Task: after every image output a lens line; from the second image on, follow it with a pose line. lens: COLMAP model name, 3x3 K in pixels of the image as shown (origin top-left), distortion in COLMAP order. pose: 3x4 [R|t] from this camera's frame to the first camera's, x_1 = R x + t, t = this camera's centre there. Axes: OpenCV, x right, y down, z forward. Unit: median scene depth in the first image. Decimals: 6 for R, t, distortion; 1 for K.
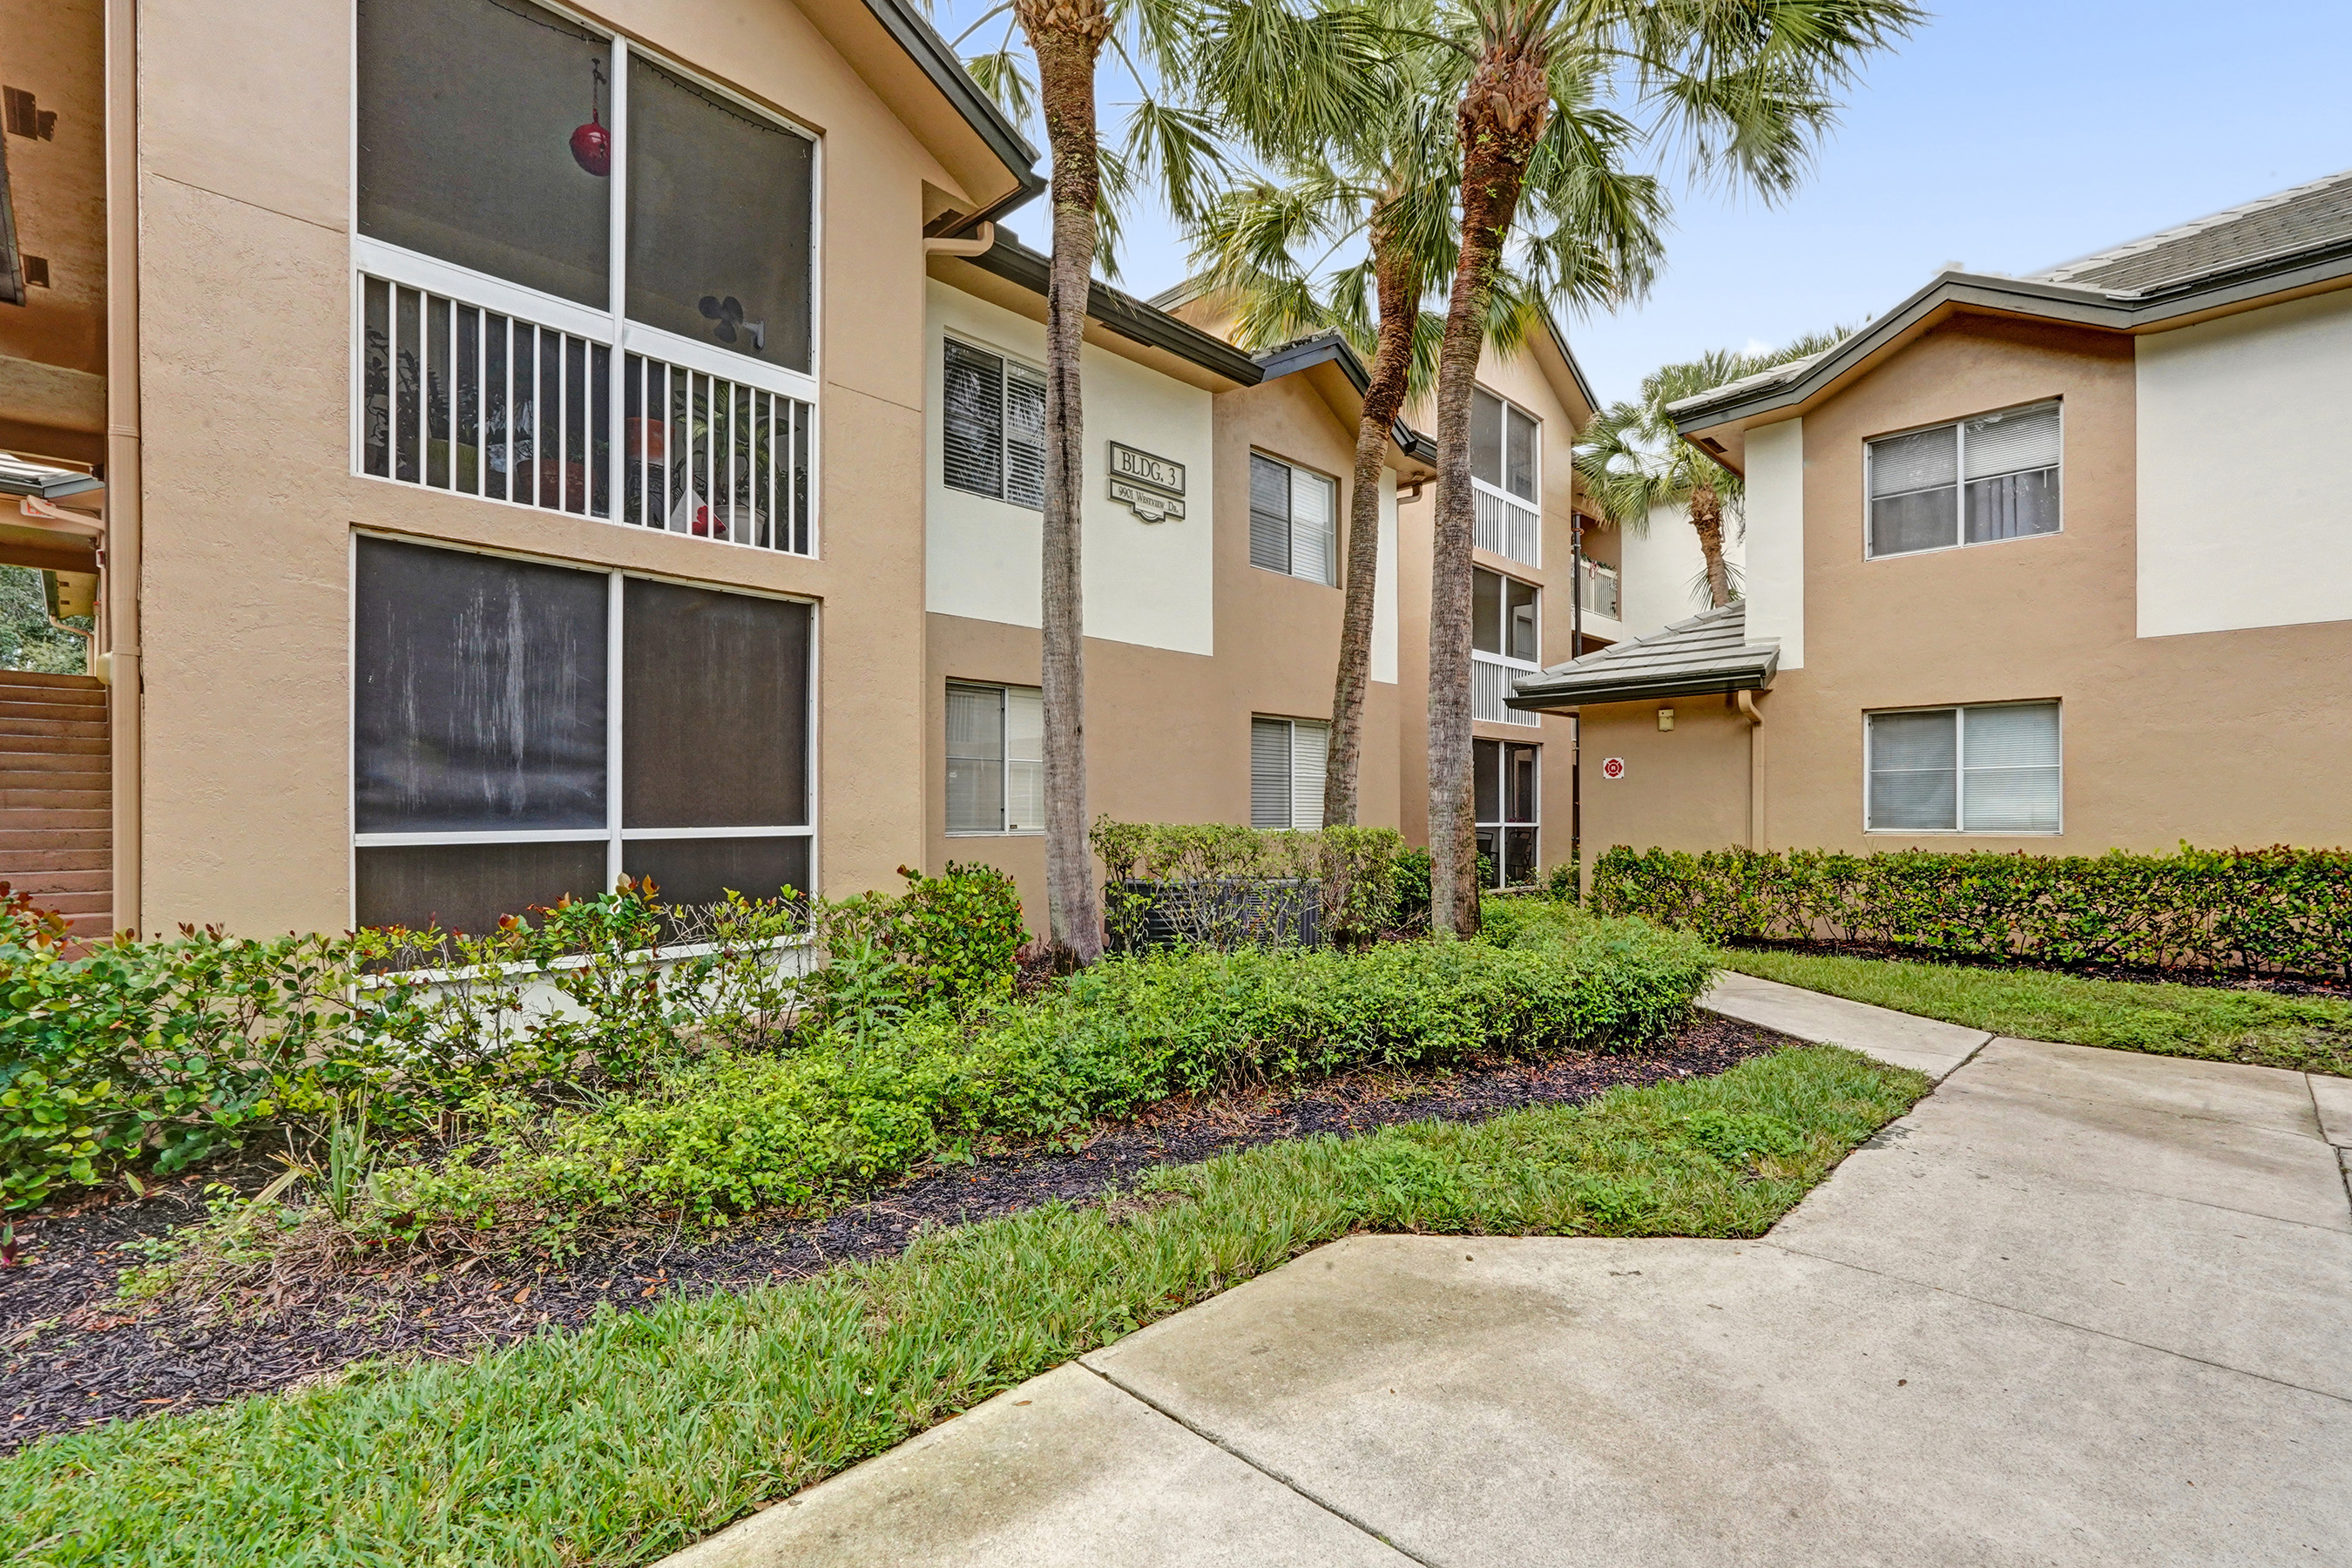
lens RADIAL K [[1057.6, 0, 1179.9], [0, 1057.6, 812.4], [0, 0, 1]] dist [-0.003624, 0.000146]
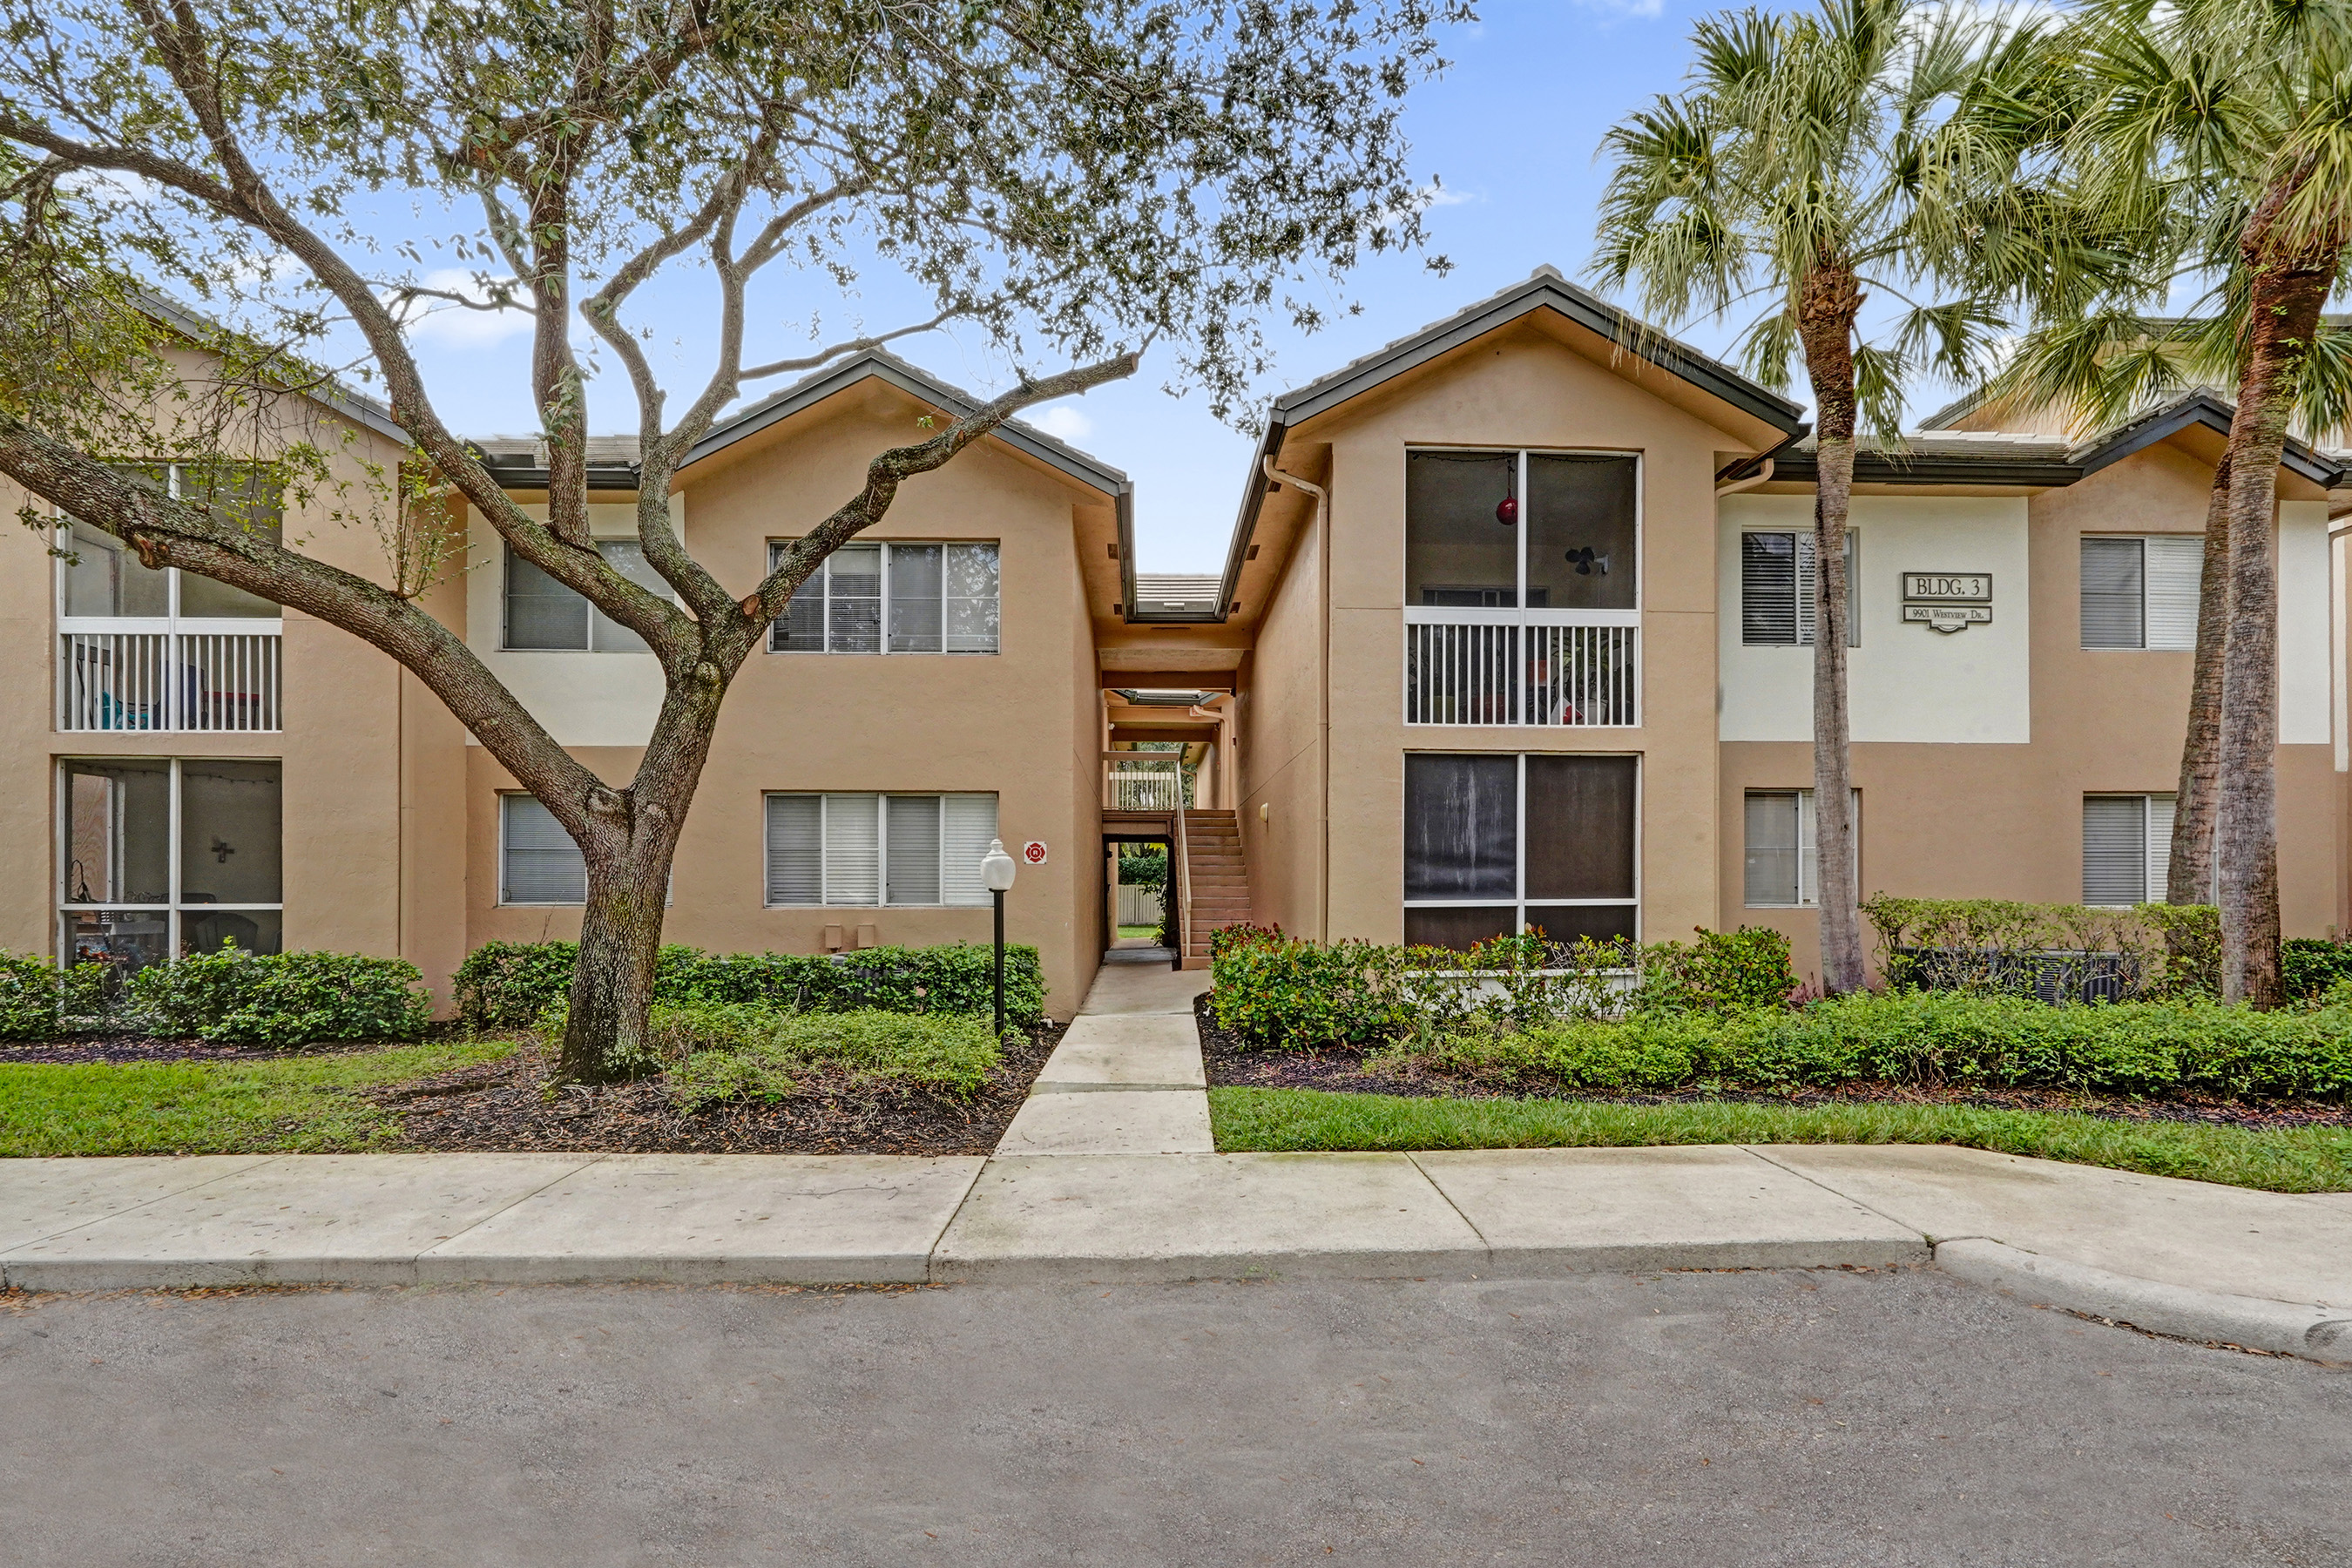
lens RADIAL K [[1128.9, 0, 1182.3], [0, 1128.9, 887.6], [0, 0, 1]] dist [-0.003307, 0.000232]
pose [[0.728025, -0.000391, -0.685551, 0.319013], [0.000668, 1.000000, 0.000139, -0.004395], [0.685551, -0.000559, 0.728025, -0.701696]]
